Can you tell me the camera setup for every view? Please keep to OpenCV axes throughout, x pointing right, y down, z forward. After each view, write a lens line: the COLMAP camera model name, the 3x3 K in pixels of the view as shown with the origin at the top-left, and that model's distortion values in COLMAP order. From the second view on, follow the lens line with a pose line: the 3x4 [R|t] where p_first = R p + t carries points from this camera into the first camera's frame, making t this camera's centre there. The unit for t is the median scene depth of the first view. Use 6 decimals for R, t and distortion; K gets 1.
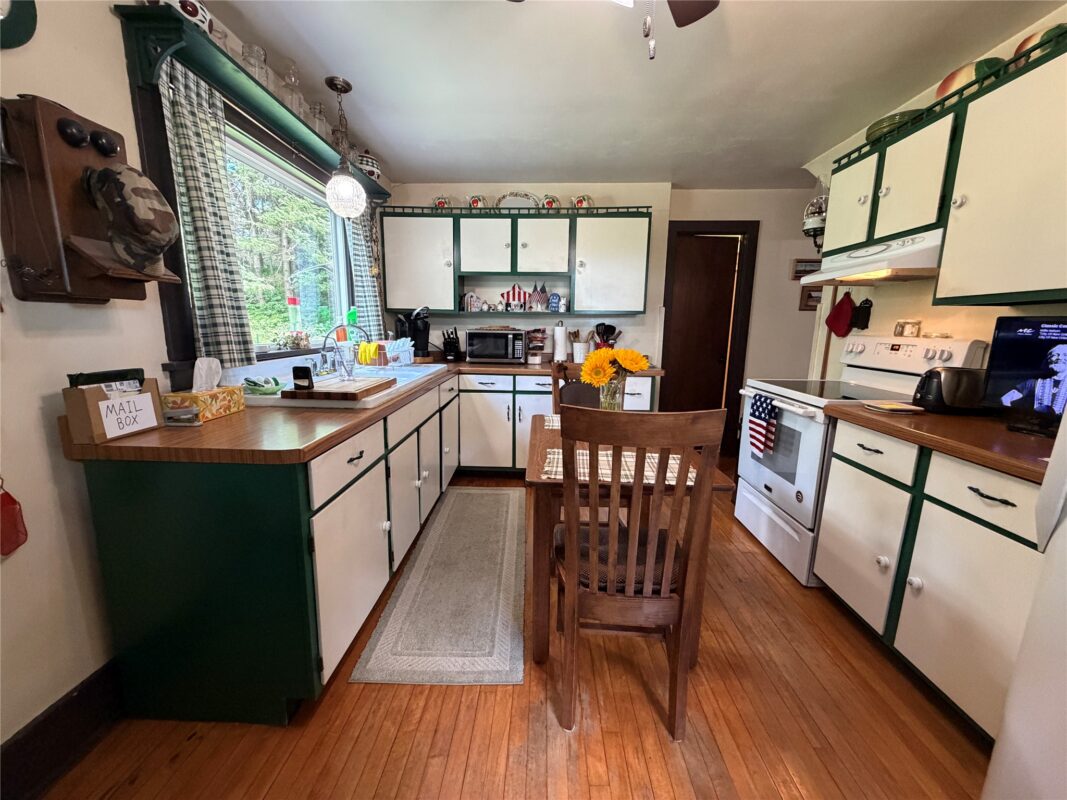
lens RADIAL K [[426.5, 0, 532.5], [0, 426.5, 398.9], [0, 0, 1]] dist [0.001320, 0.001653]
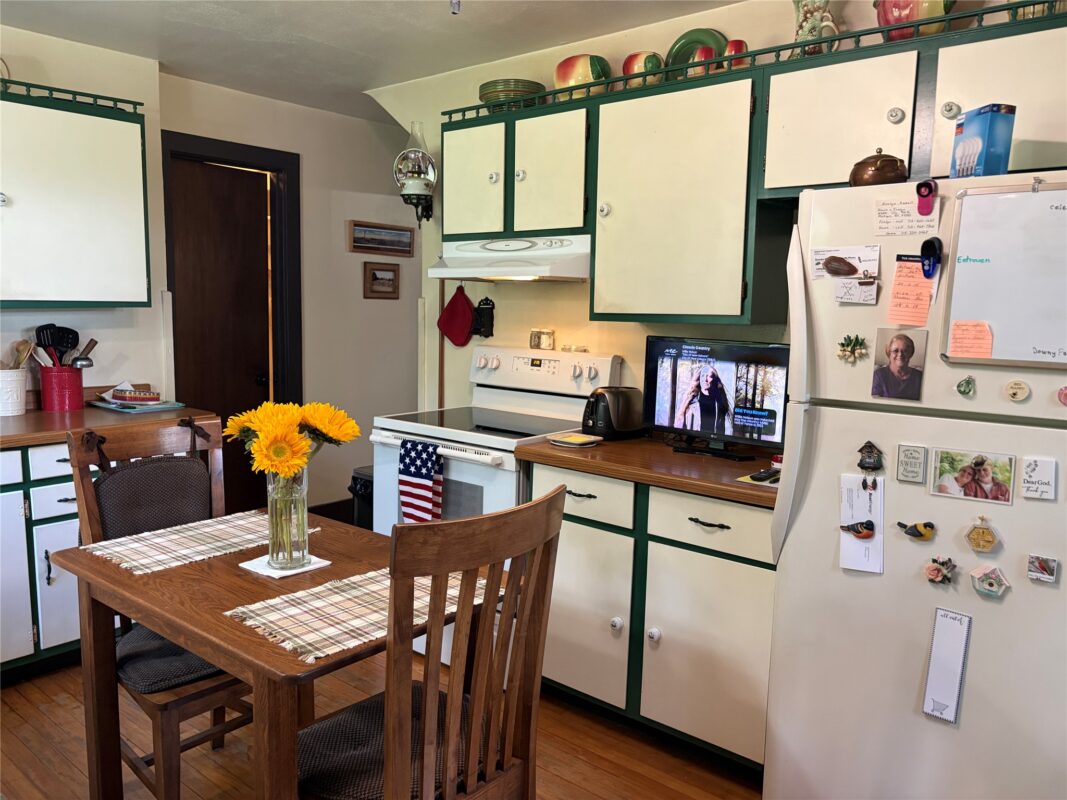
lens RADIAL K [[799.2, 0, 530.0], [0, 799.2, 397.4], [0, 0, 1]] dist [0.056635, -0.021222]
pose [[0.619357, -0.090084, 0.779924, -0.353878], [0.119933, 0.992592, 0.019405, -0.085343], [-0.775895, 0.081520, 0.625573, 0.061471]]
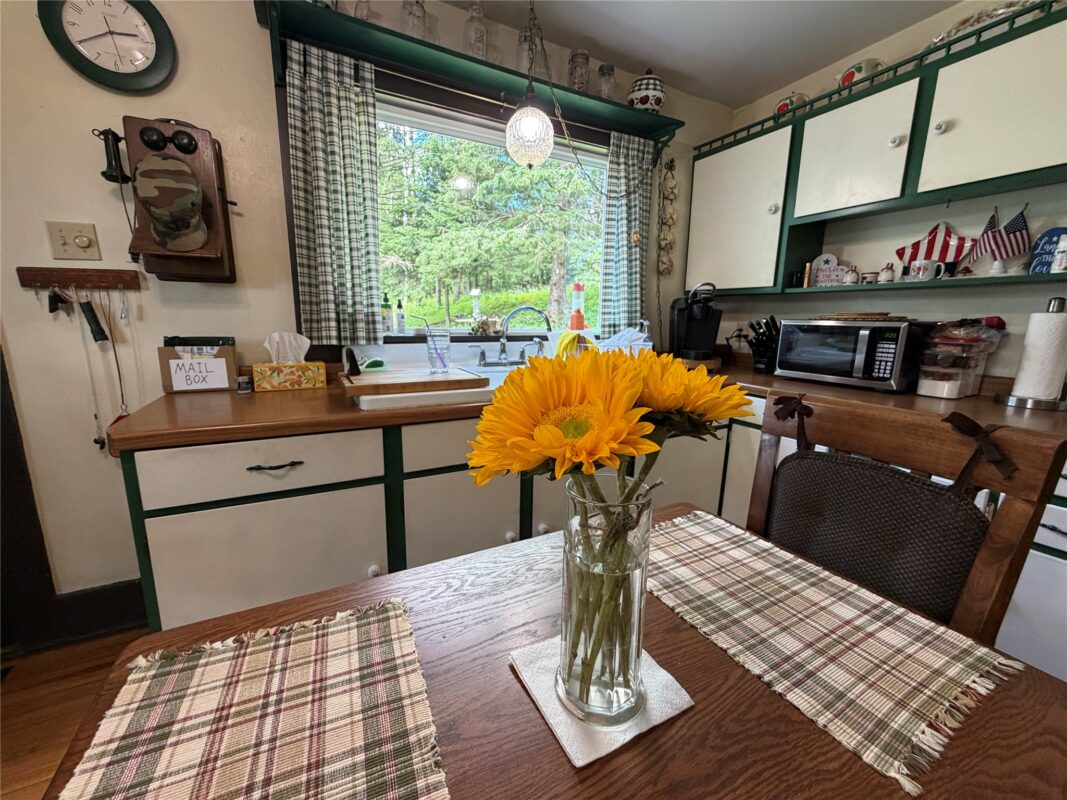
lens RADIAL K [[426.5, 0, 533.2], [0, 426.5, 400.2], [0, 0, 1]] dist [0.001320, 0.001653]
pose [[0.487437, 0.160190, -0.858338, 0.298396], [-0.161125, 0.982647, 0.091889, -0.083278], [0.858163, 0.093509, 0.504789, 0.666011]]
